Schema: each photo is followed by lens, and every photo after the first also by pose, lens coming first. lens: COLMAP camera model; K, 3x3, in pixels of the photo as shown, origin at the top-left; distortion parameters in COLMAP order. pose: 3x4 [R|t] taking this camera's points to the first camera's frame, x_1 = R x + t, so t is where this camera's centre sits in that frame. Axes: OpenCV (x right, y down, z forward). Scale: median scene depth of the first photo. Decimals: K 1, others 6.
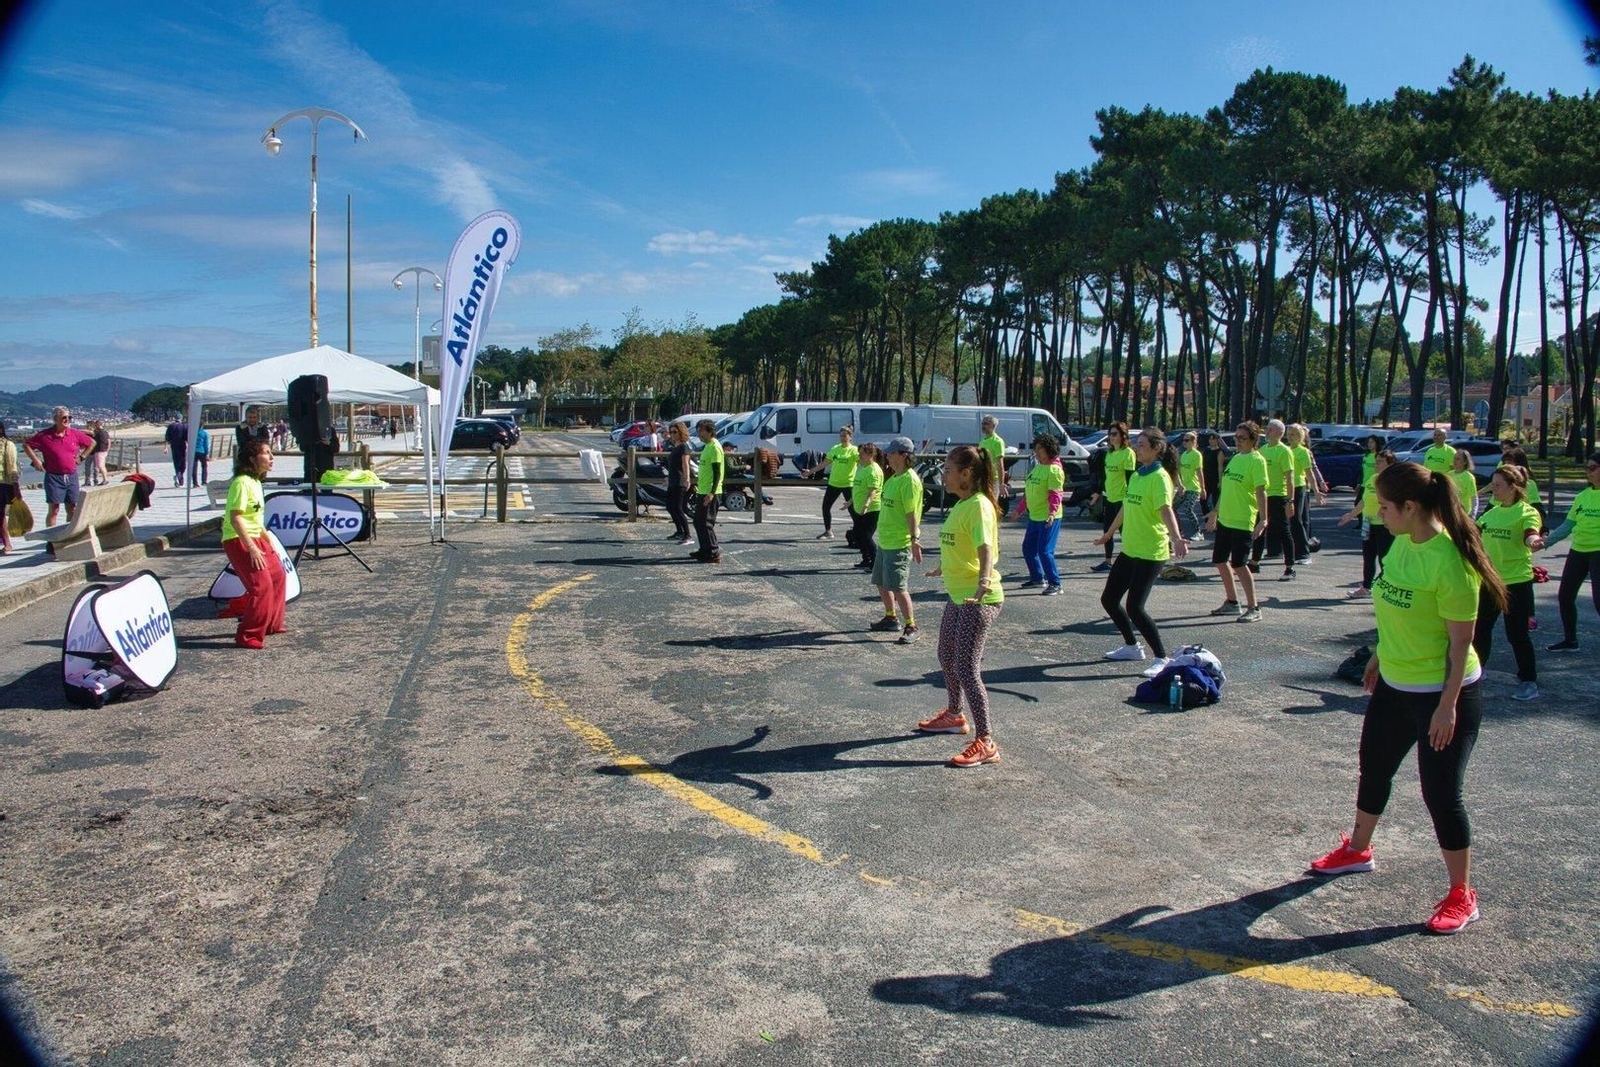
lens RADIAL K [[1157.3, 0, 809.2], [0, 1157.3, 527.6], [0, 0, 1]] dist [-0.188932, 0.055938]
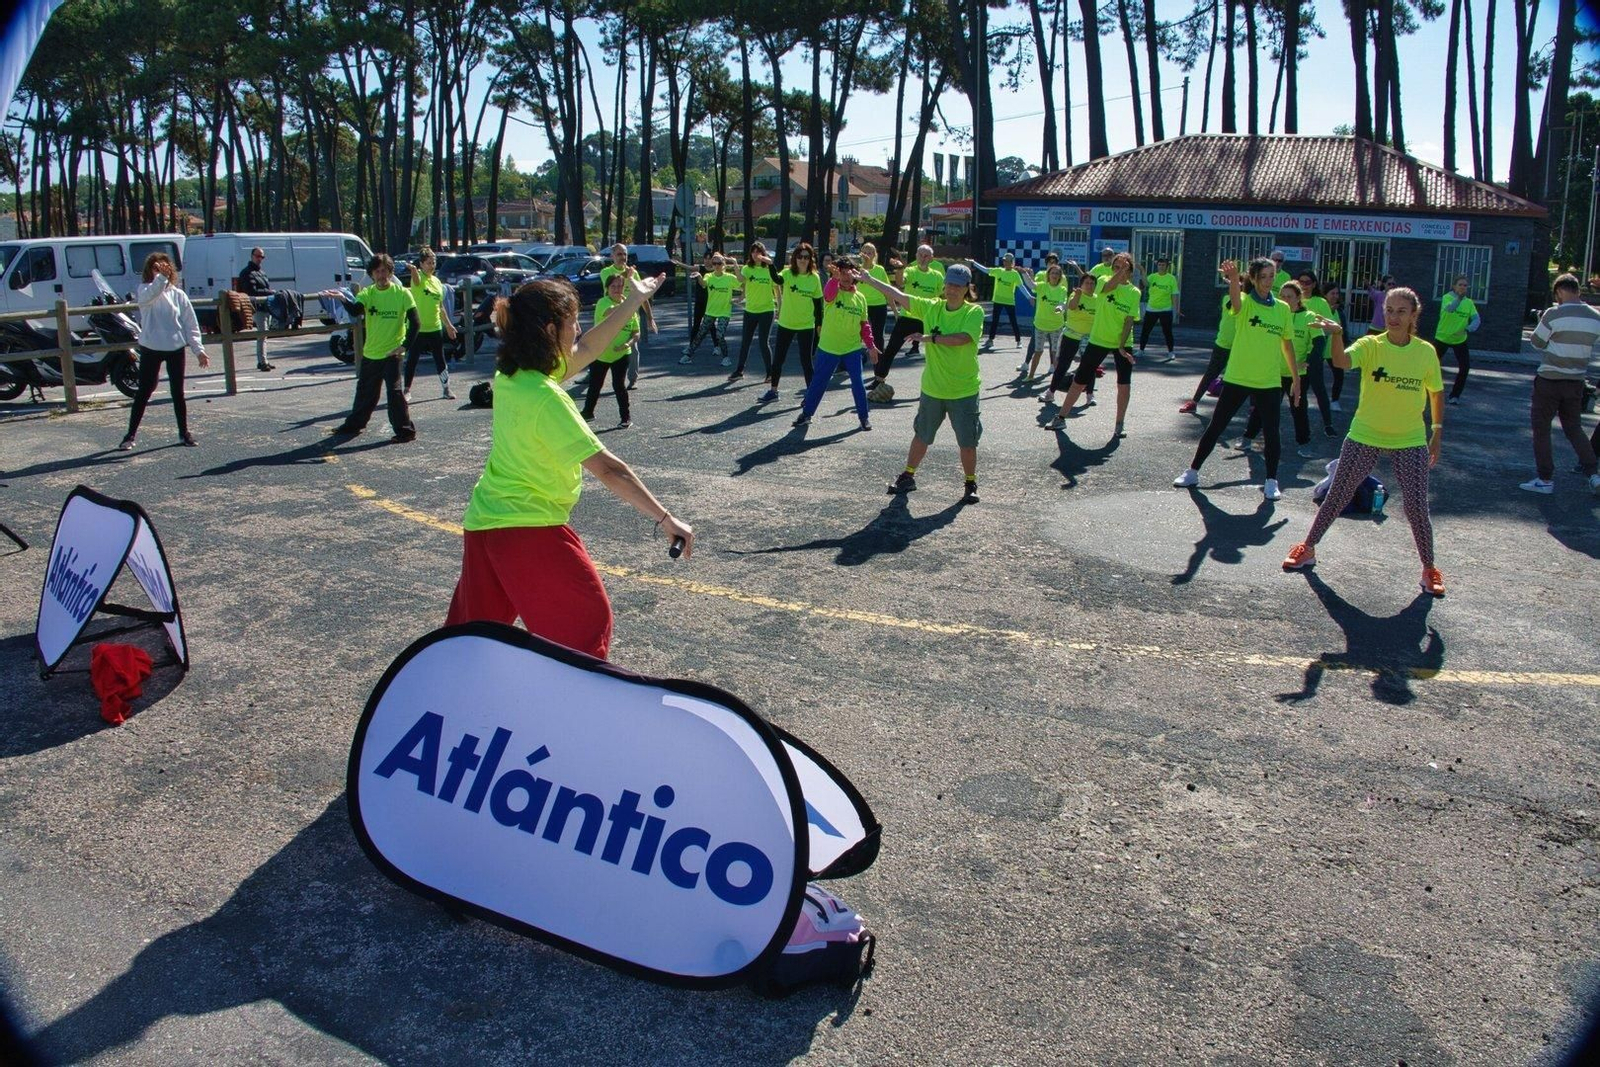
lens RADIAL K [[1157.3, 0, 804.2], [0, 1157.3, 533.4], [0, 0, 1]] dist [-0.188932, 0.055938]
pose [[0.674913, -0.180544, 0.715469, -0.071997], [0.064313, 0.980308, 0.186707, -0.005456], [-0.735089, -0.079997, 0.673234, 0.055614]]
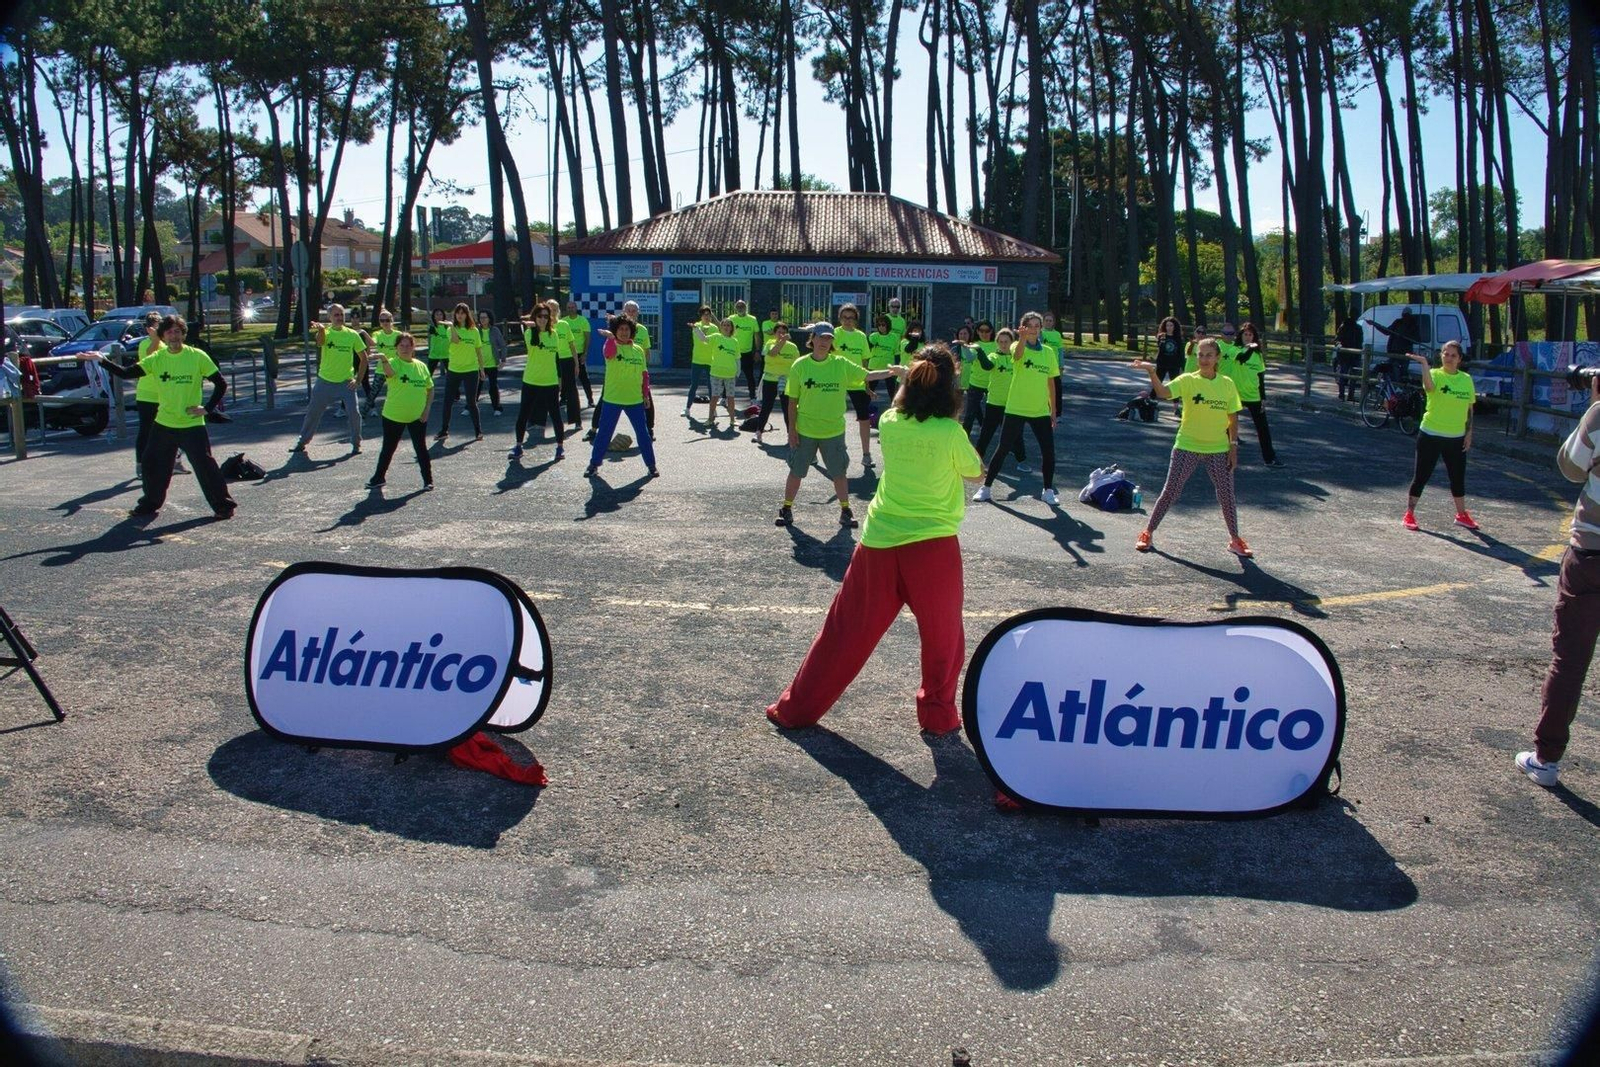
lens RADIAL K [[1157.3, 0, 801.4], [0, 1157.3, 535.8], [0, 0, 1]] dist [-0.188932, 0.055938]
pose [[0.268231, -0.195761, 0.943255, -0.101196], [0.075891, 0.980387, 0.181886, -0.009178], [-0.960361, 0.022797, 0.277827, 0.083423]]
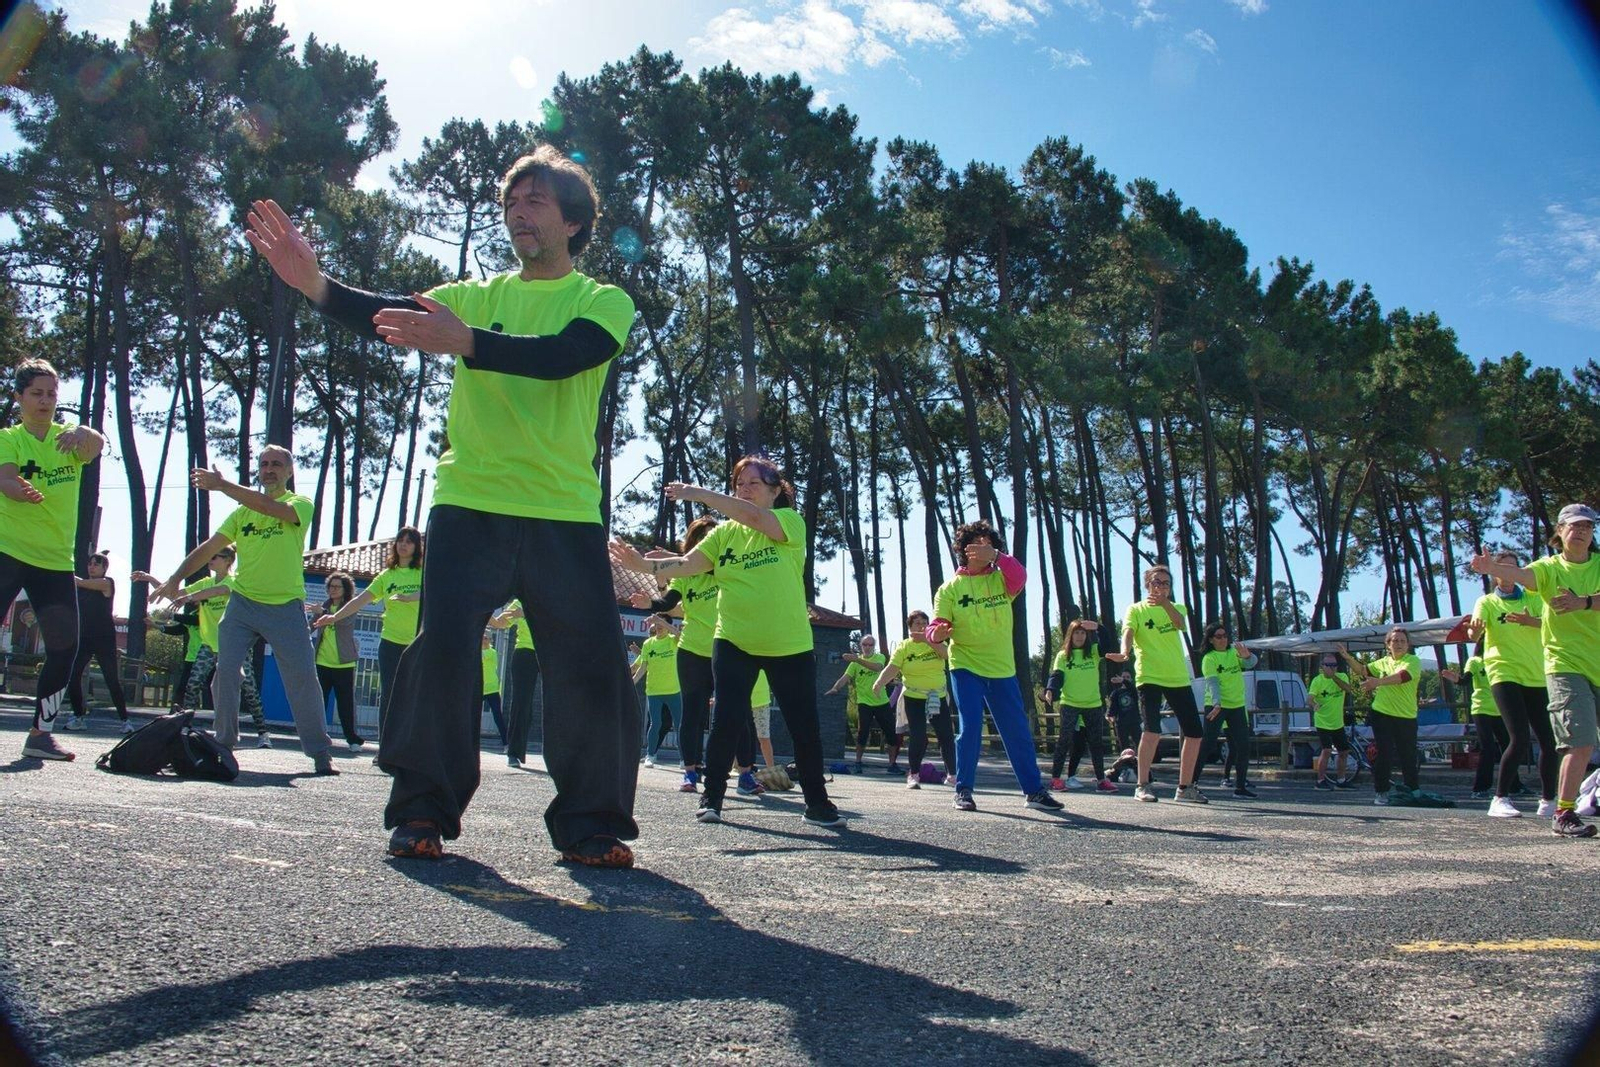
lens RADIAL K [[1157.3, 0, 798.7], [0, 1157.3, 540.1], [0, 0, 1]] dist [-0.188932, 0.055938]
pose [[-0.151002, 0.157580, 0.975893, -0.046286], [0.041042, 0.987361, -0.153082, 0.000596], [-0.987681, 0.016937, -0.155561, 0.164174]]
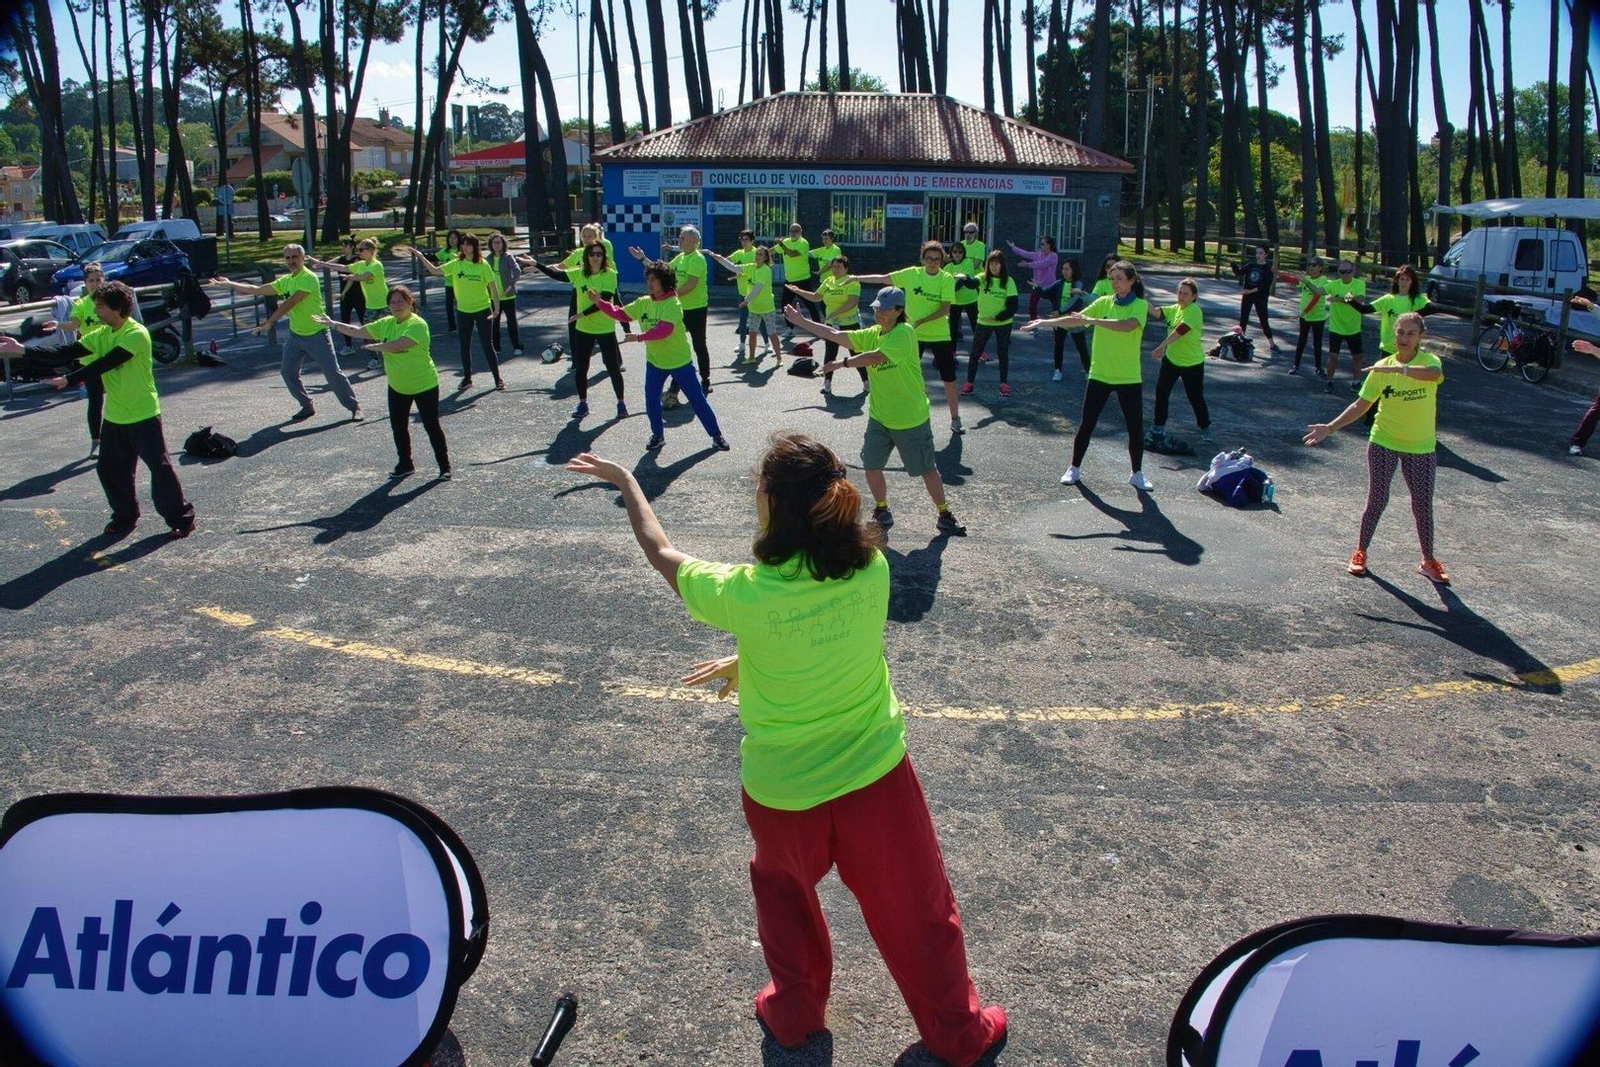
lens RADIAL K [[1157.3, 0, 805.7], [0, 1157.3, 535.2], [0, 0, 1]] dist [-0.188932, 0.055938]
pose [[0.300519, -0.275373, 0.913158, -0.079785], [0.078632, 0.961308, 0.264015, -0.014094], [-0.950529, -0.007538, 0.310545, 0.091035]]
